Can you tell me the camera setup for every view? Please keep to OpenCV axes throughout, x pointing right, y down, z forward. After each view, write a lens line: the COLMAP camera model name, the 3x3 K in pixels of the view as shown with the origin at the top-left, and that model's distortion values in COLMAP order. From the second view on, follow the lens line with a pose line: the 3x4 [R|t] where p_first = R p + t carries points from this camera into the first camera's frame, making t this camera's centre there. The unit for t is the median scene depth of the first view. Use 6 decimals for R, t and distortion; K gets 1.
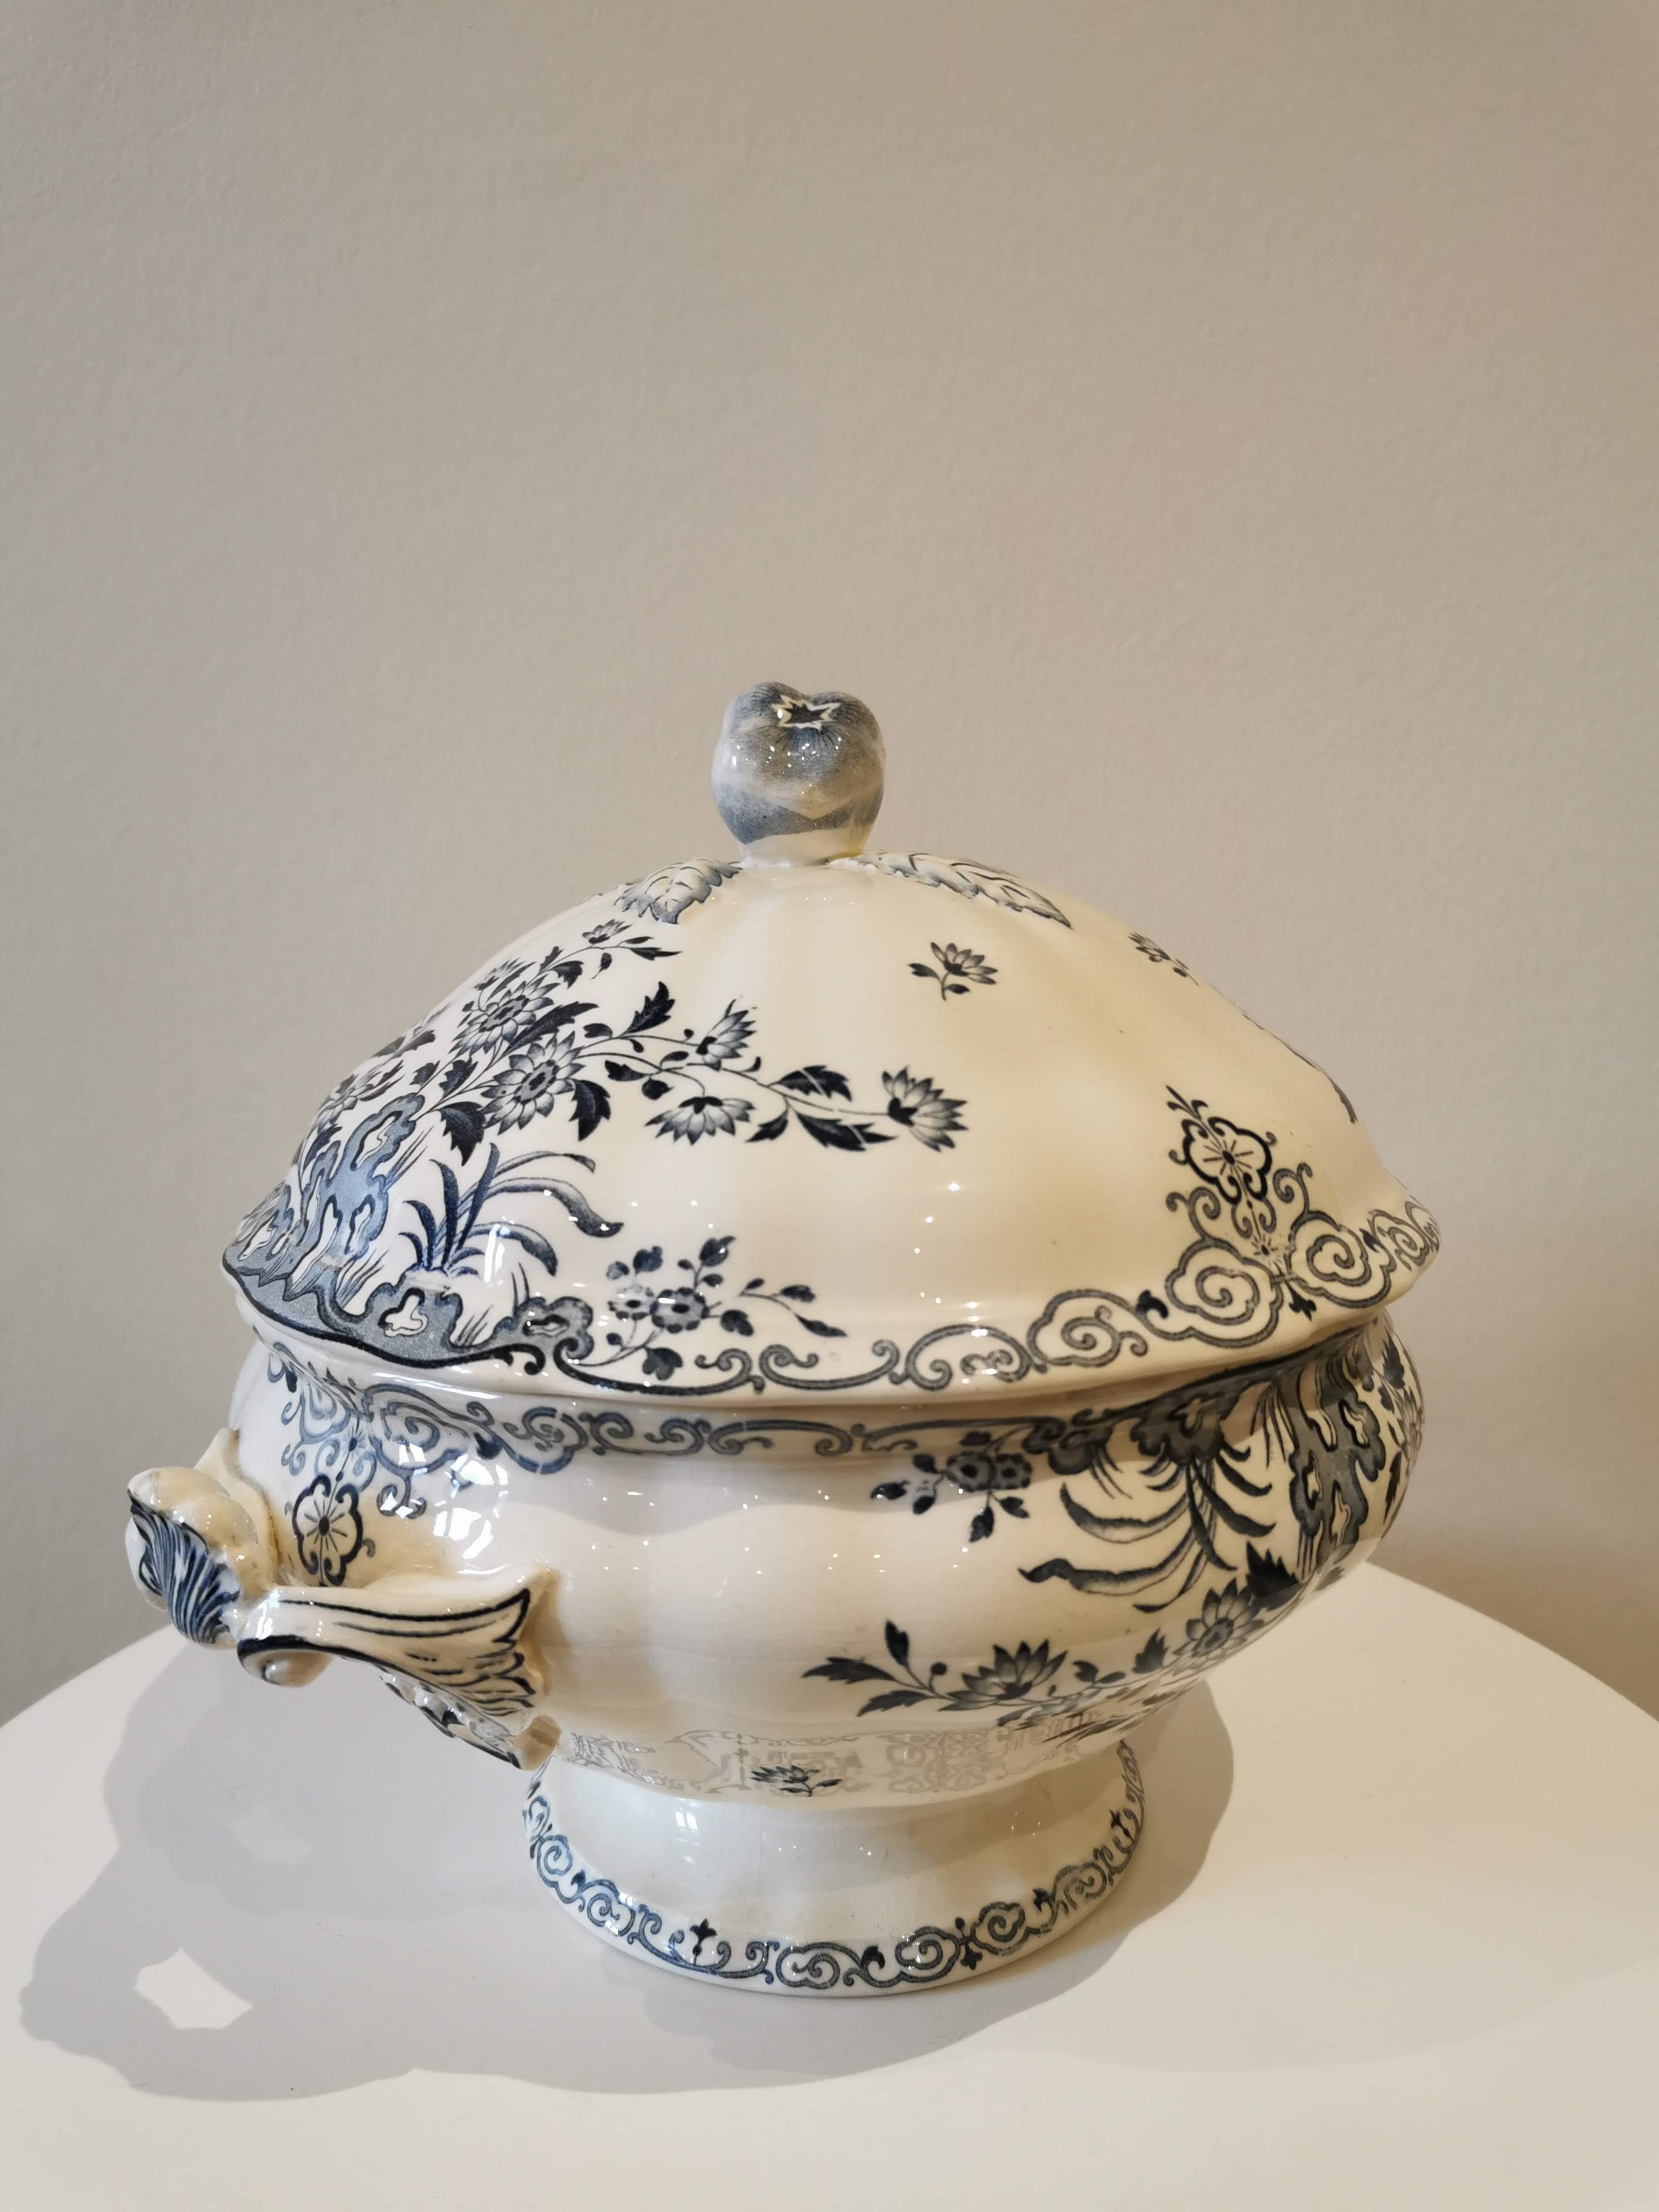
lens RADIAL K [[1775.9, 0, 834.7], [0, 1775.9, 1100.5], [0, 0, 1]] dist [0.007444, -0.002391]
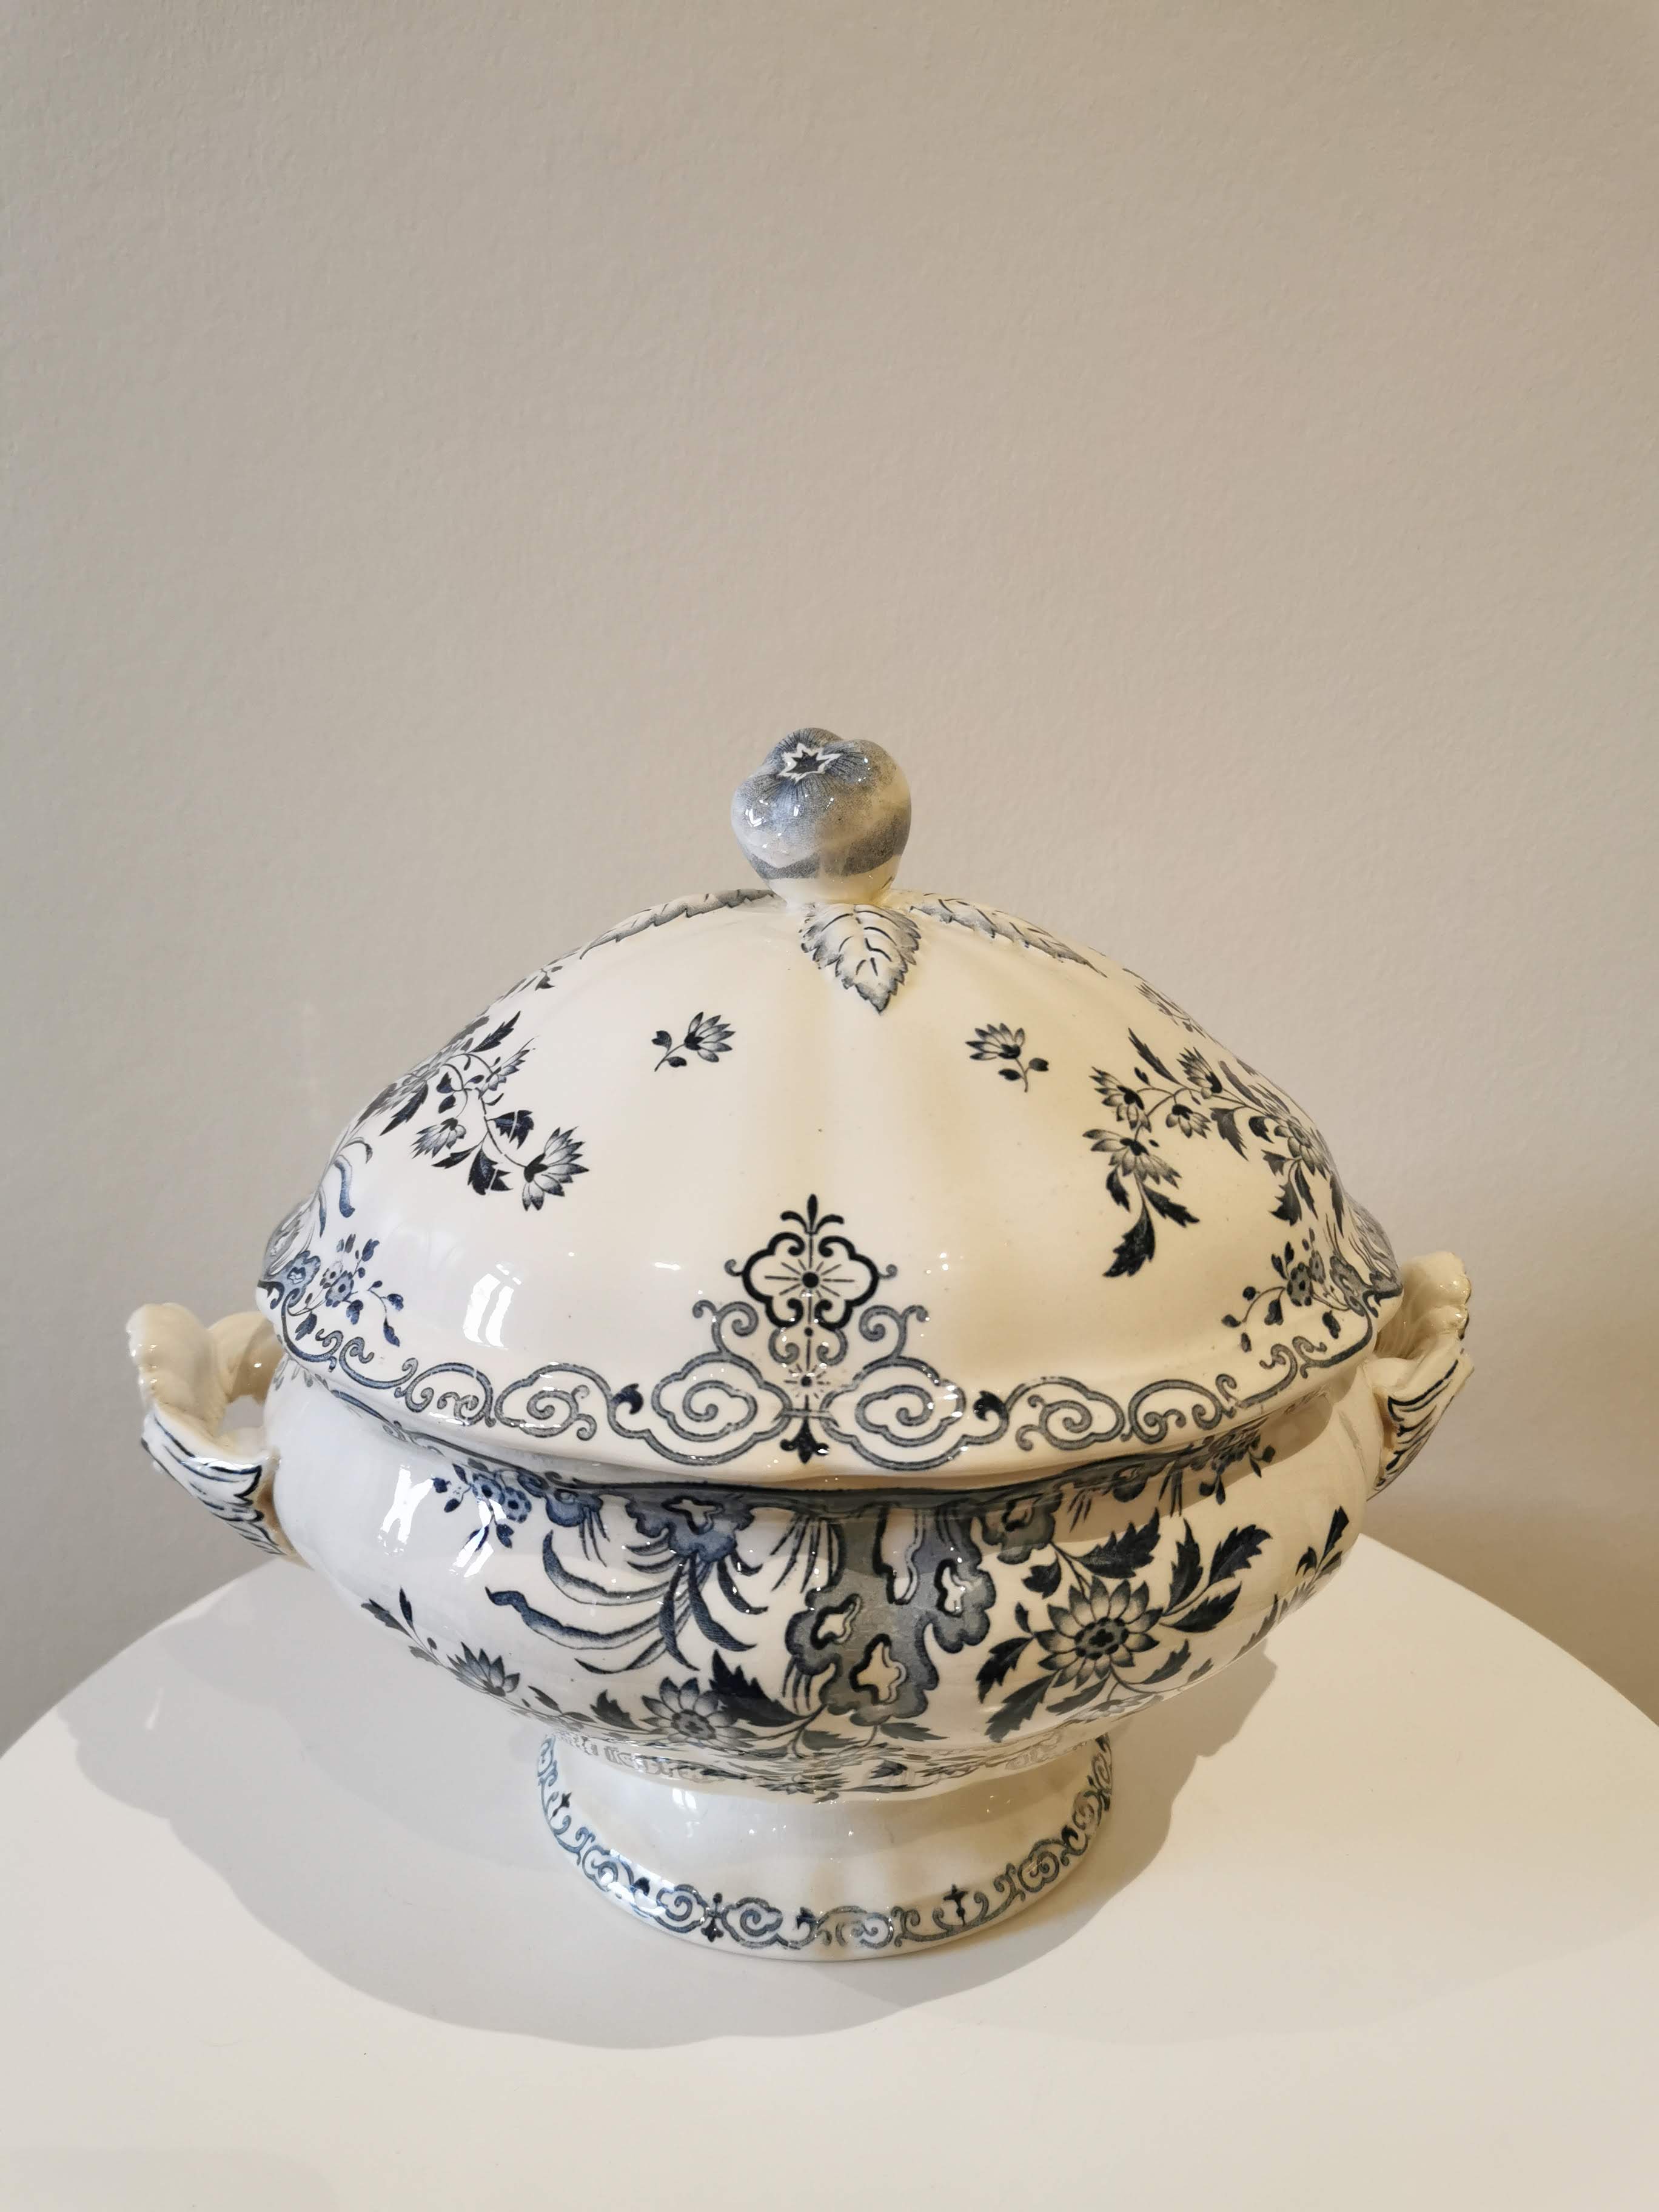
lens RADIAL K [[1775.9, 0, 847.7], [0, 1775.9, 1105.6], [0, 0, 1]] dist [0.007444, -0.002391]
pose [[0.741691, 0.187569, -0.643981, 0.876845], [-0.131116, 0.982125, 0.135049, -0.204033], [0.657801, -0.015729, 0.753027, 0.283440]]
